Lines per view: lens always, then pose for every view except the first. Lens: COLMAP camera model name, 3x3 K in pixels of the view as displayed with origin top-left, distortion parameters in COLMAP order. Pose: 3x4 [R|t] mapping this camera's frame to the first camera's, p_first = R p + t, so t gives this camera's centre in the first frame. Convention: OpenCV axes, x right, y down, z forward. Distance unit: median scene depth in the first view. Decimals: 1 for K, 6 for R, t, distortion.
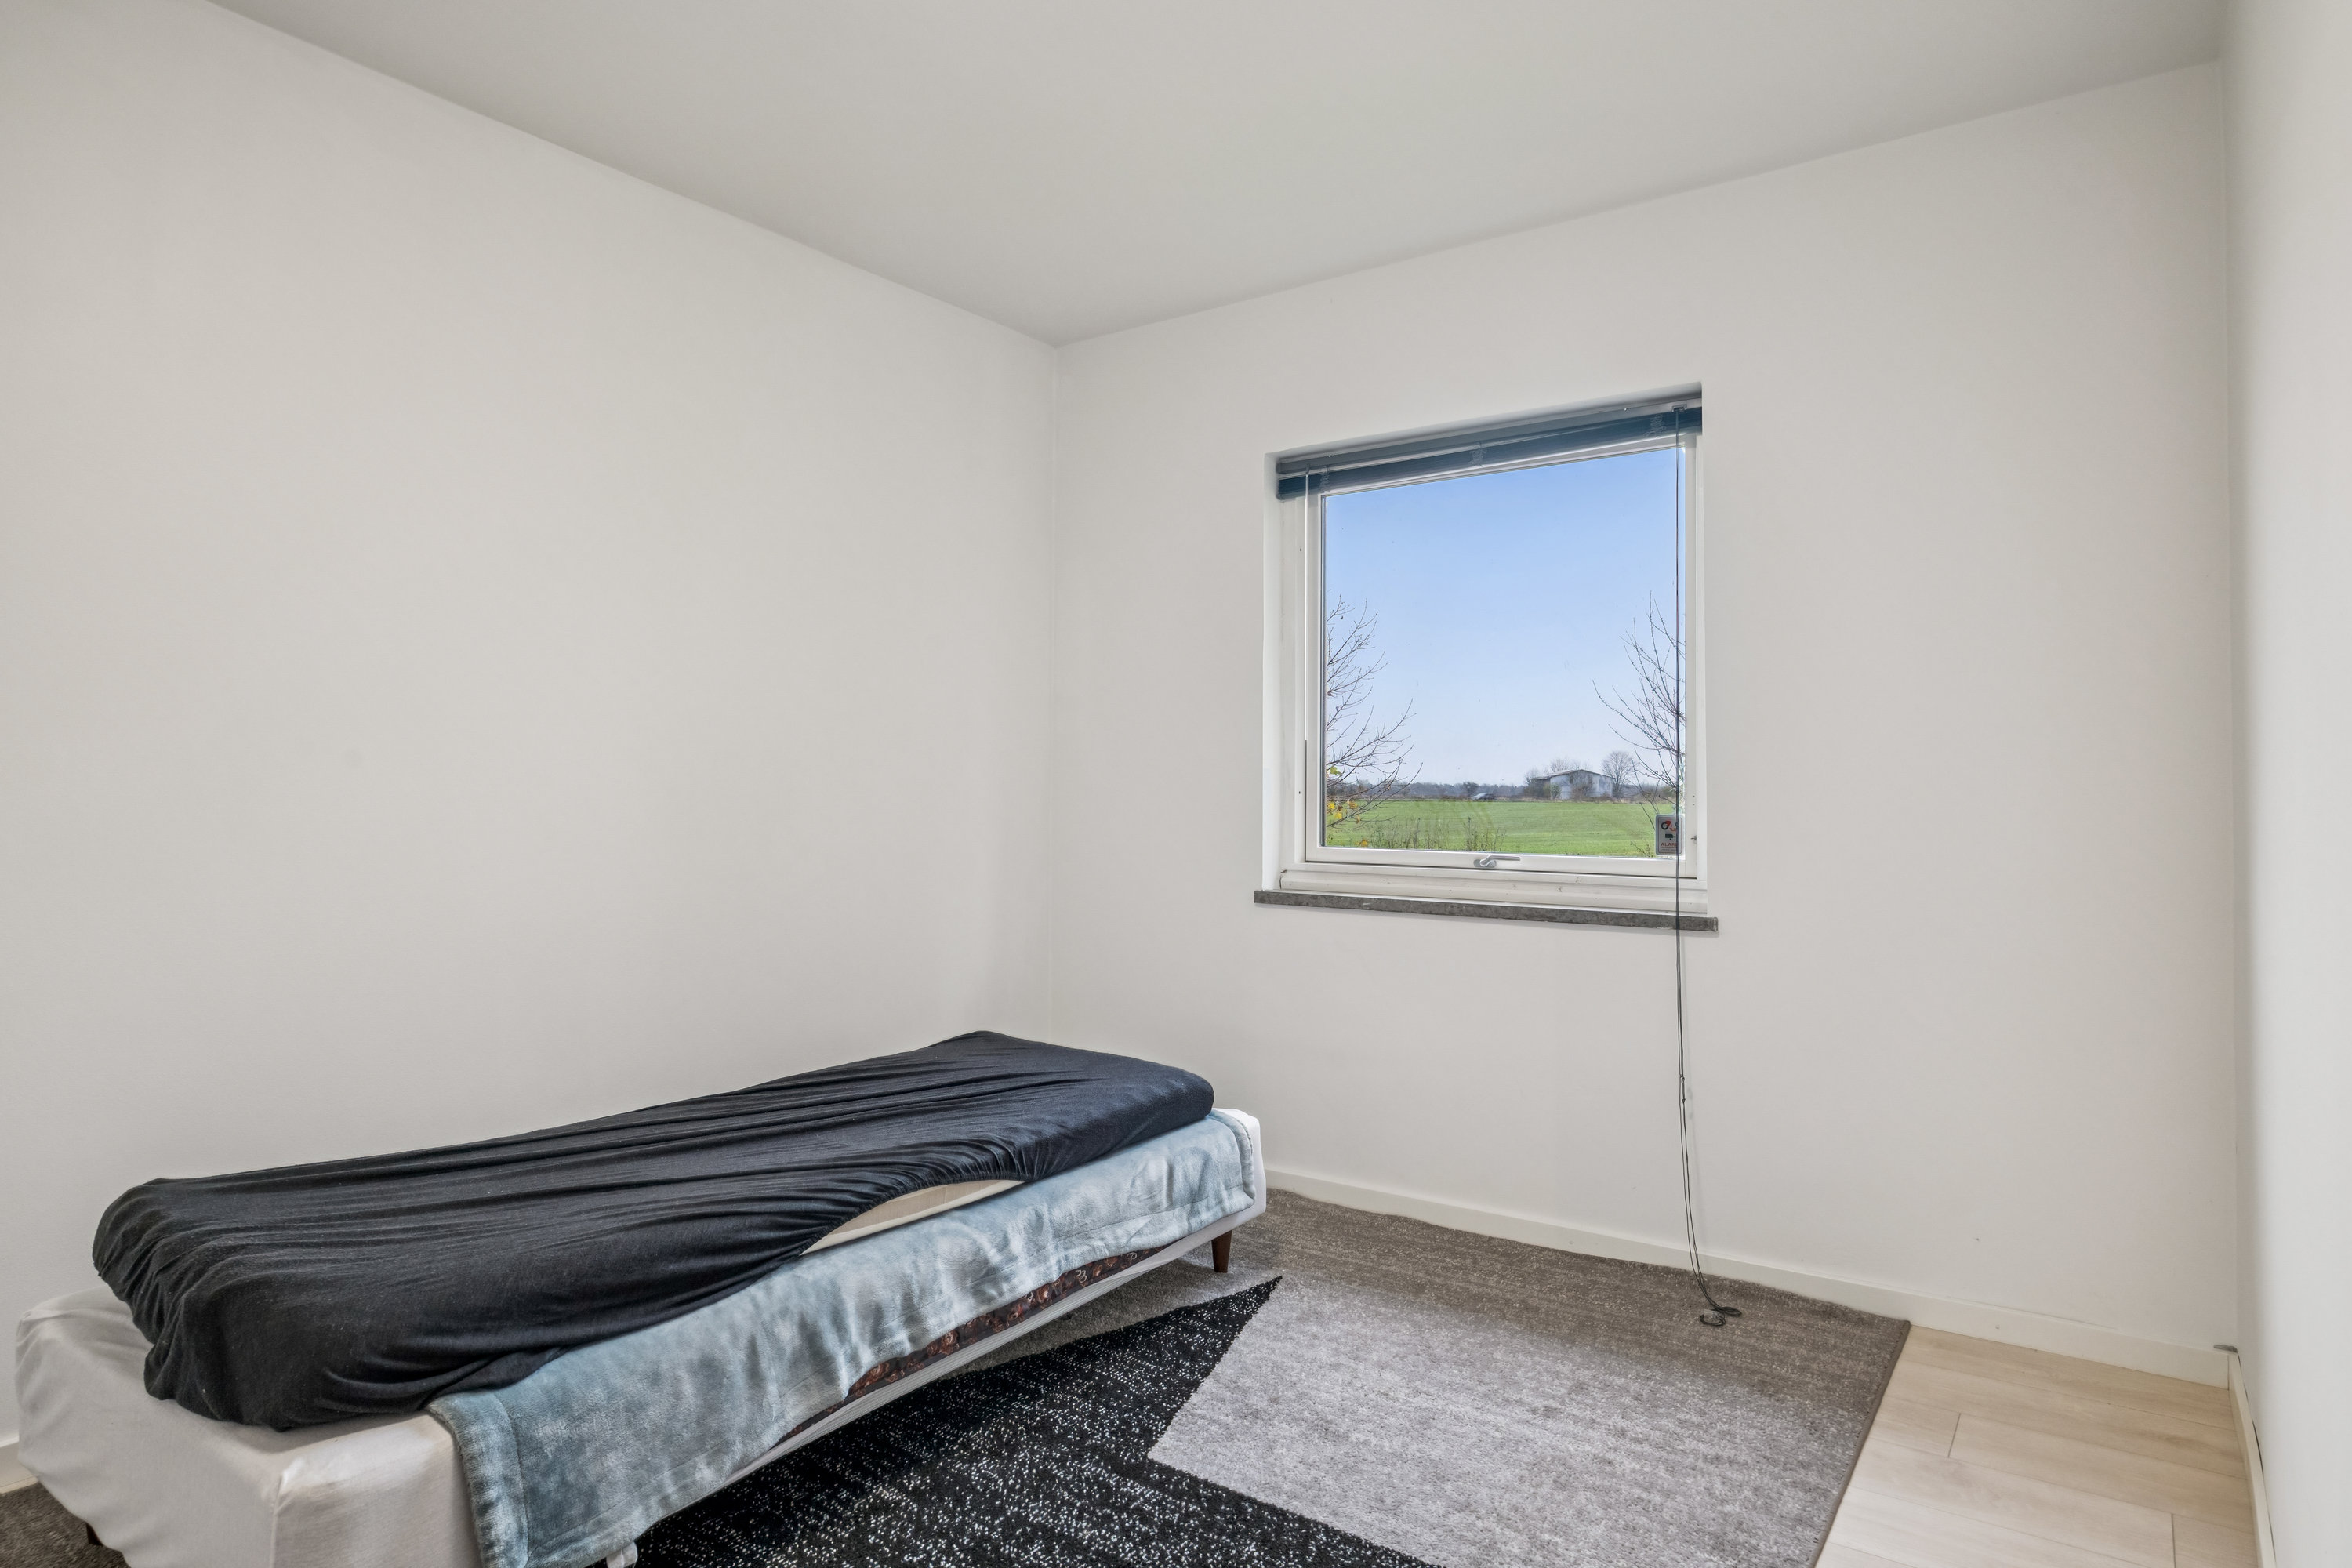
lens RADIAL K [[1330.2, 0, 1183.3], [0, 1330.2, 746.2], [0, 0, 1]] dist [-0.002472, 0.000869]
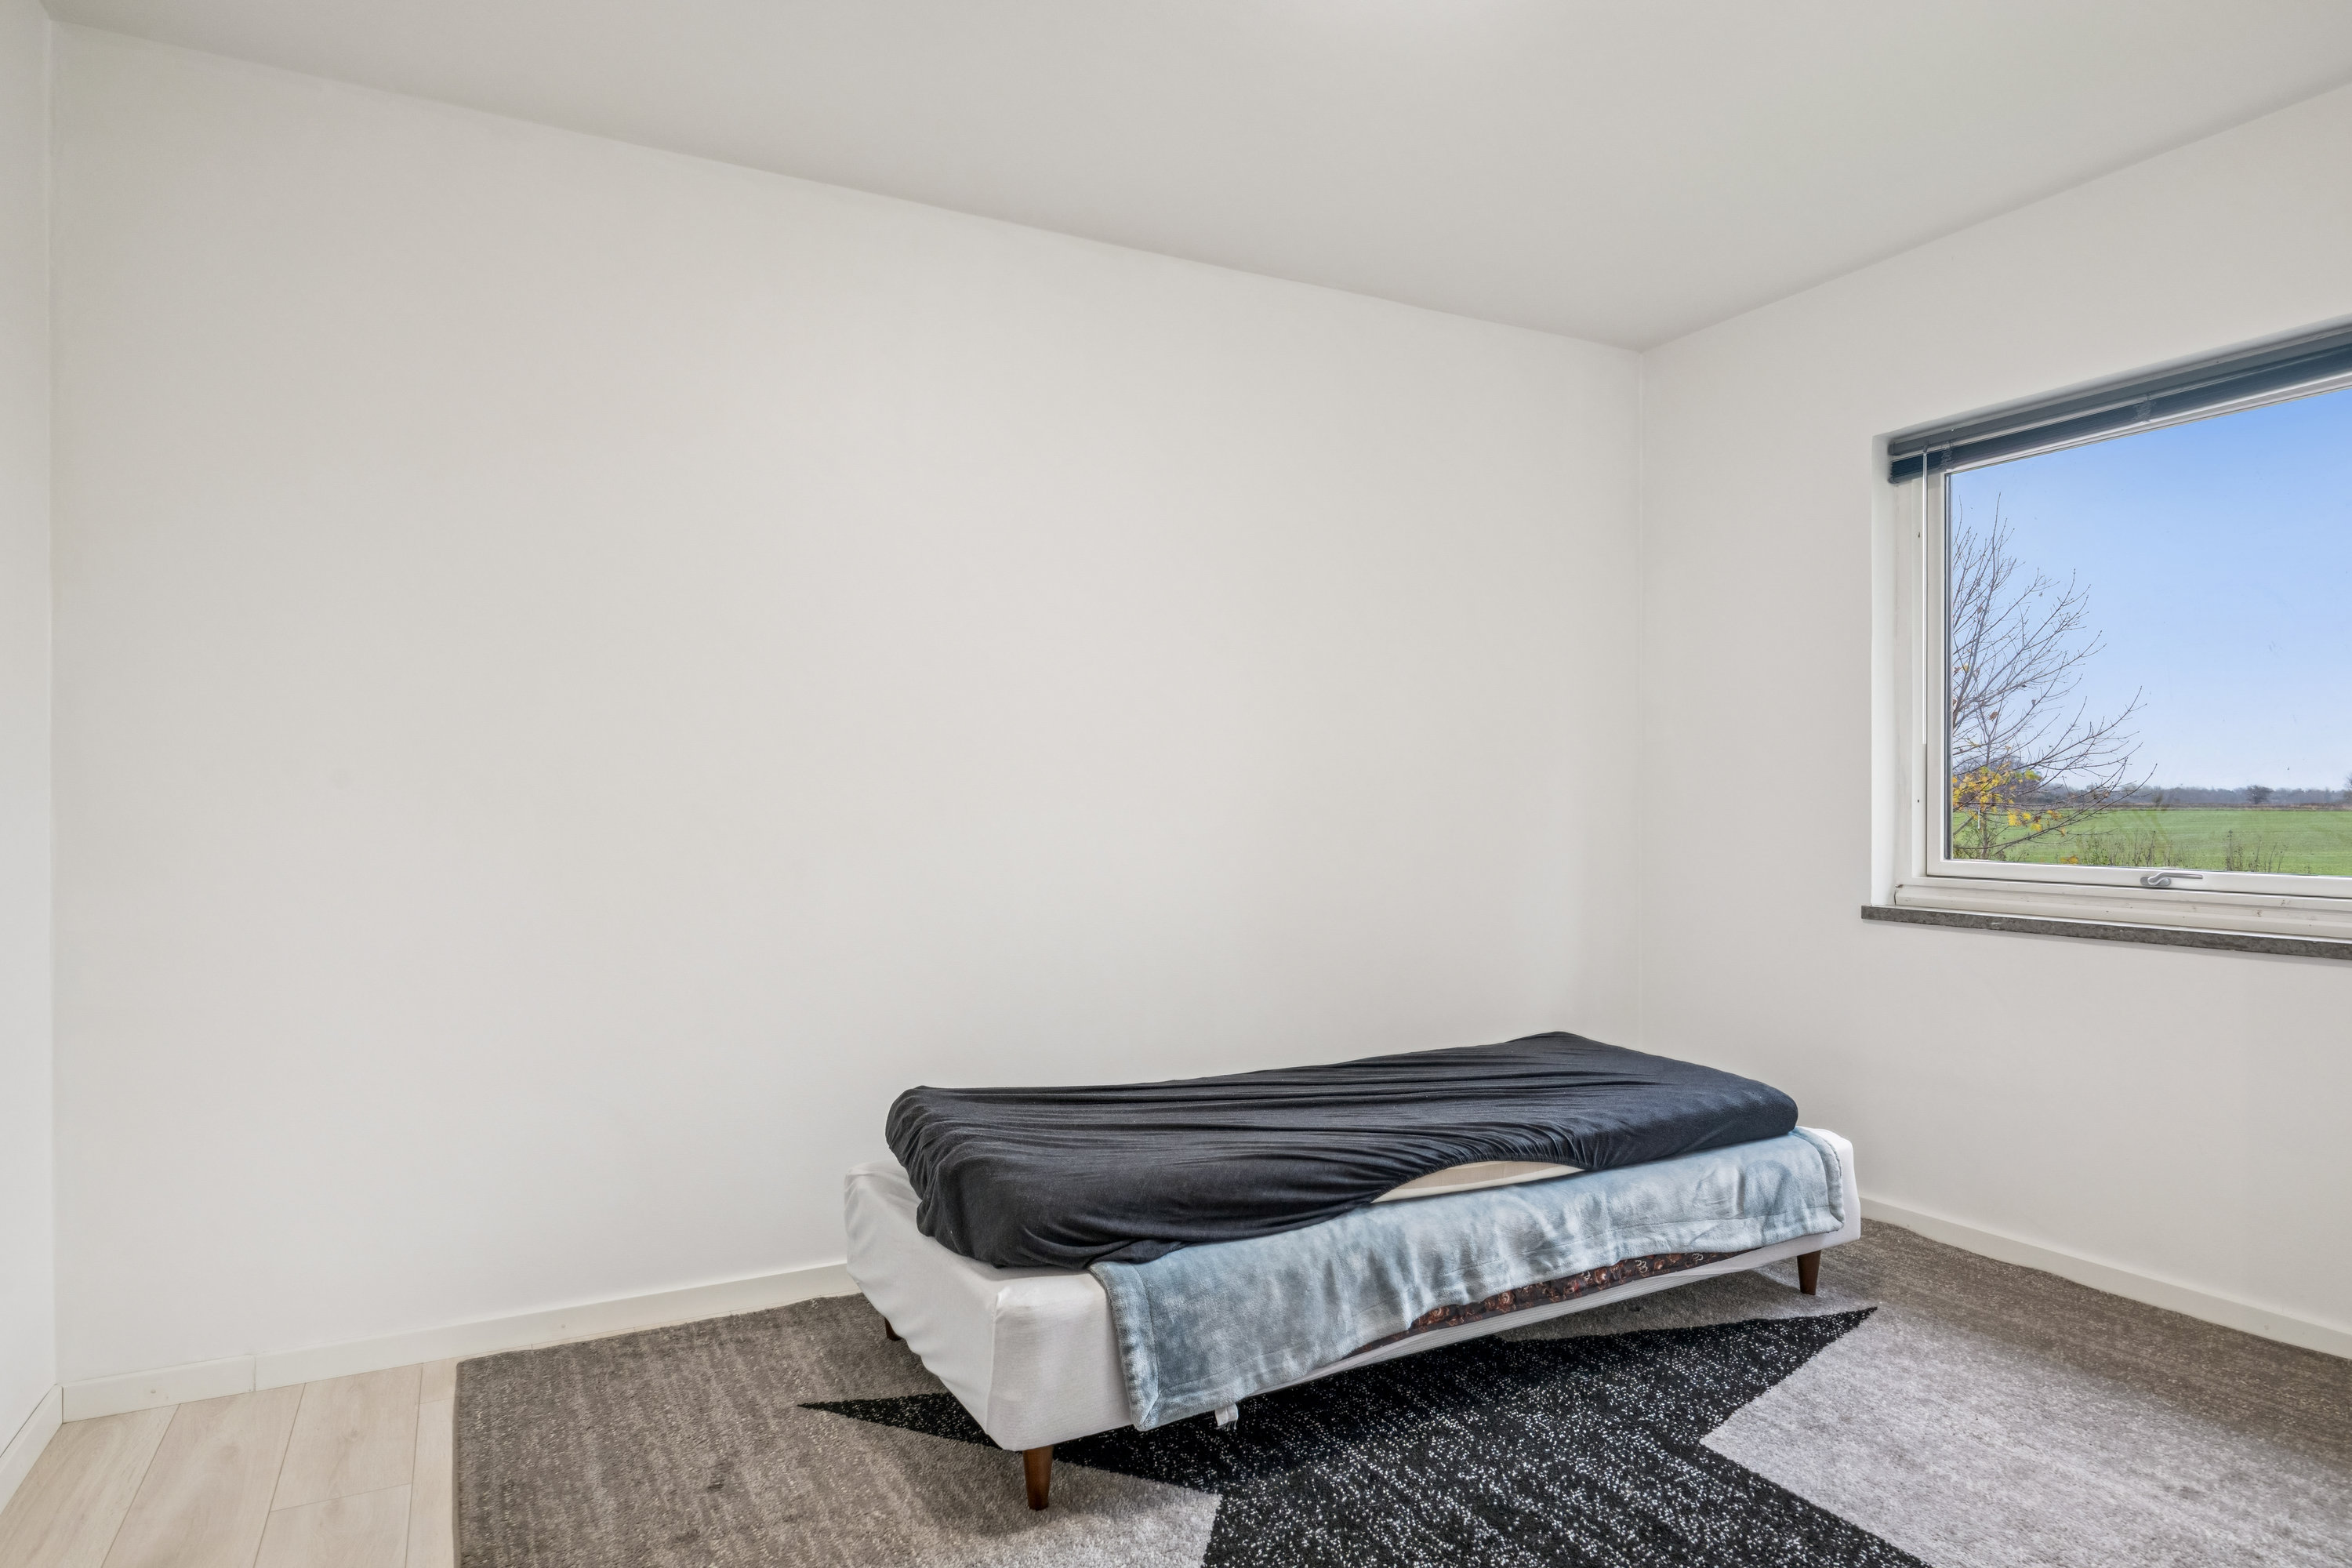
lens RADIAL K [[1330.2, 0, 1183.3], [0, 1330.2, 746.2], [0, 0, 1]] dist [-0.002472, 0.000869]
pose [[0.896101, -0.024429, -0.443178, 0.089279], [0.020818, 0.999699, -0.013013, -0.003730], [0.443362, 0.002434, 0.896339, -0.115217]]
